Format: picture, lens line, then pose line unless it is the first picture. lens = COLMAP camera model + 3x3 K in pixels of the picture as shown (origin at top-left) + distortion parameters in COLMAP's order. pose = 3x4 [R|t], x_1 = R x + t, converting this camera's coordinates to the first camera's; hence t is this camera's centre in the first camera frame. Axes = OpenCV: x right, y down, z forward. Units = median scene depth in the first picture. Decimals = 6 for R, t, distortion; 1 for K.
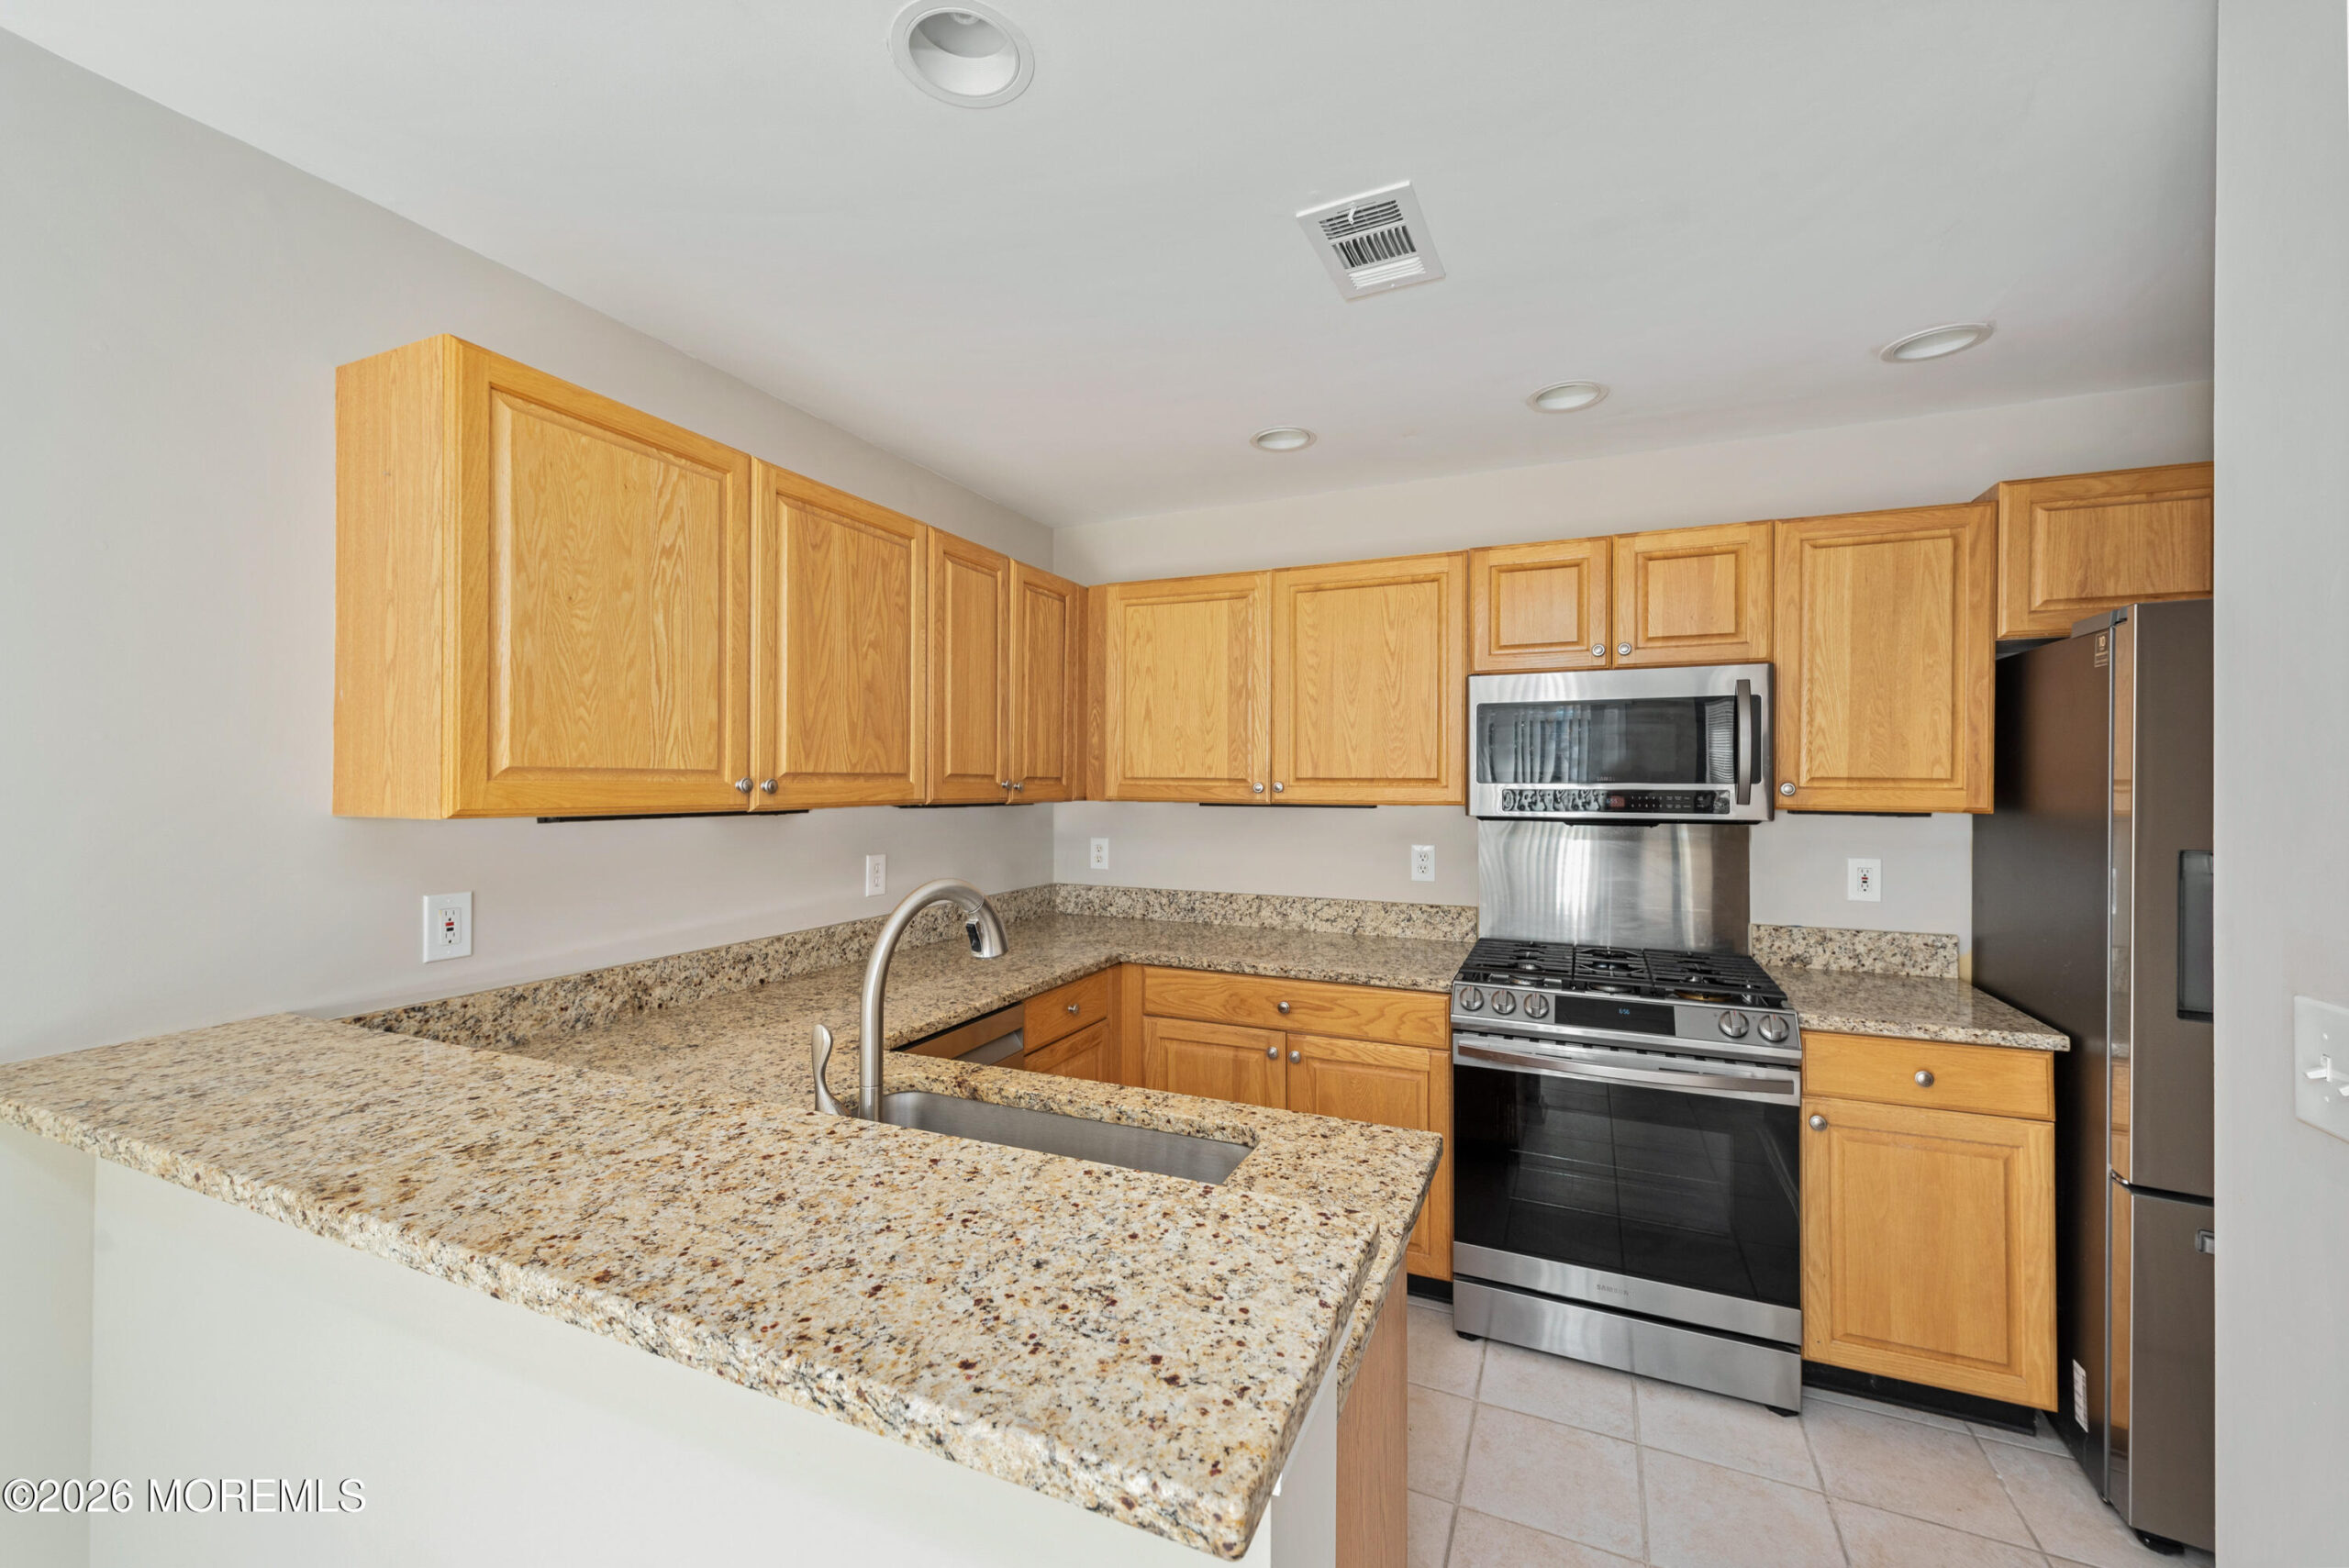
lens RADIAL K [[932.4, 0, 1183.5], [0, 932.4, 776.5], [0, 0, 1]] dist [0.011963, -0.003485]
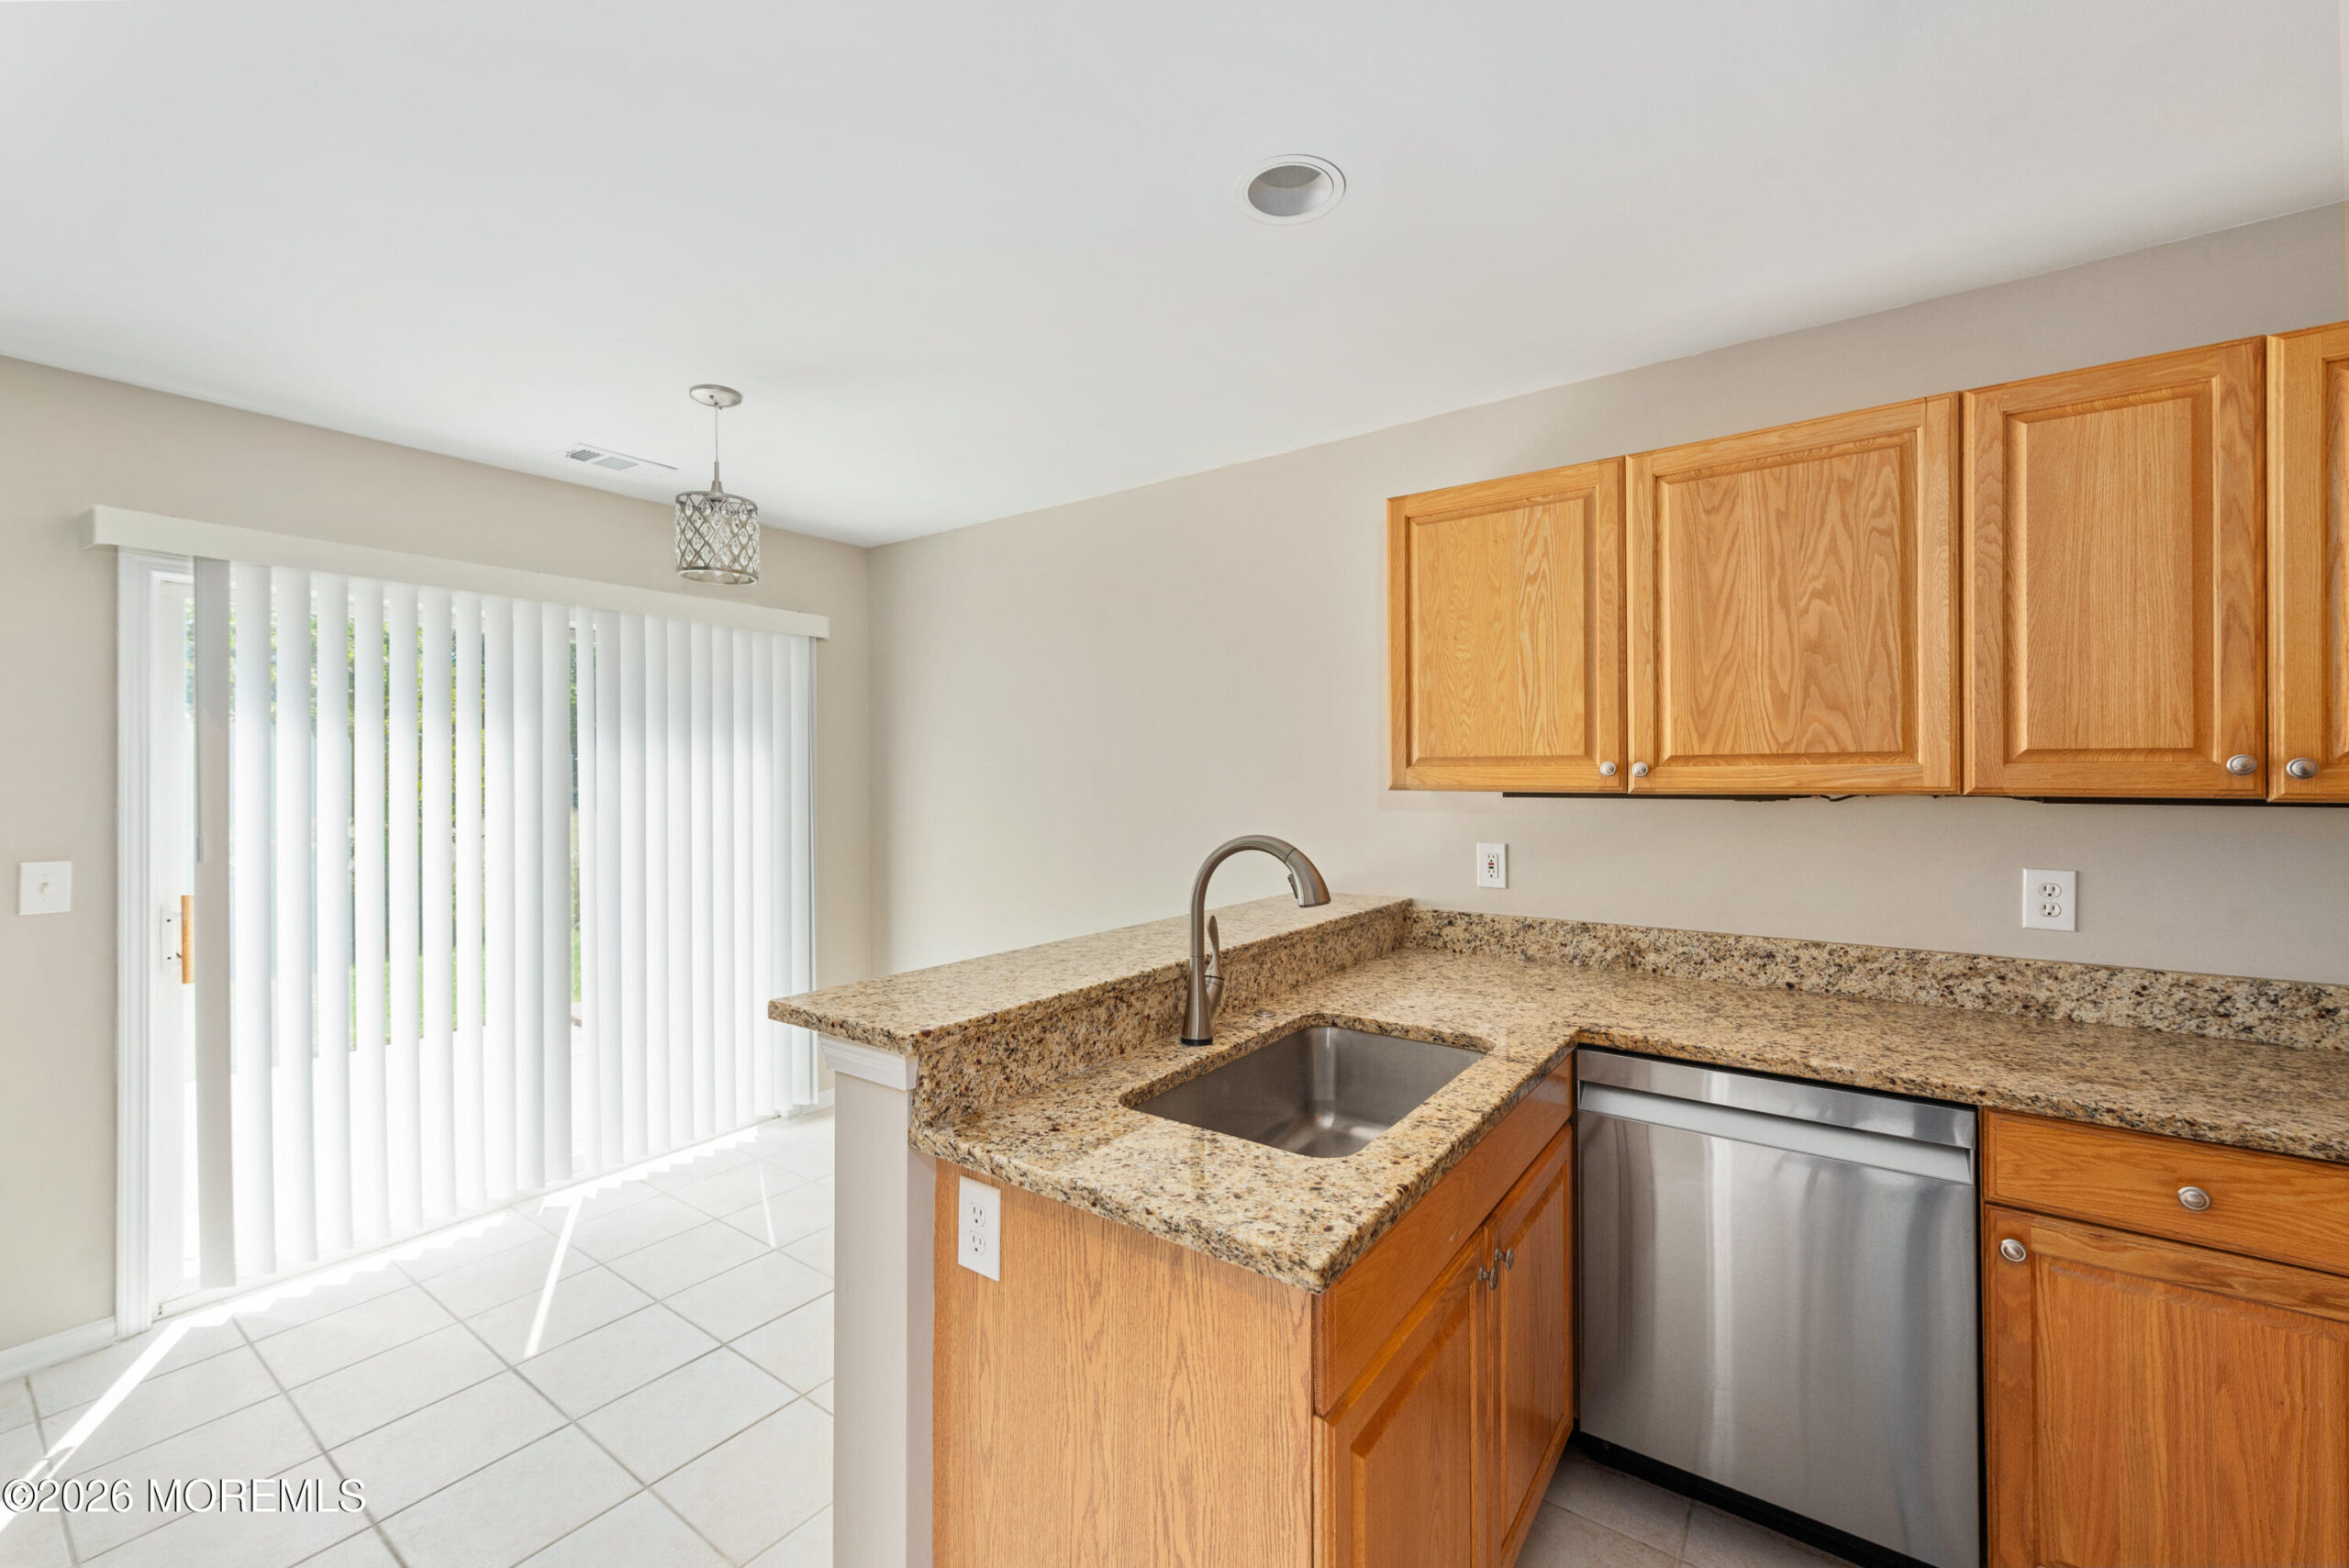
lens RADIAL K [[932.4, 0, 1177.8], [0, 932.4, 772.5], [0, 0, 1]] dist [0.011963, -0.003485]
pose [[-0.211098, -0.006719, -0.977442, 0.618505], [0.006015, 0.999949, -0.008173, 0.017484], [0.977446, -0.007605, -0.211047, 0.669642]]
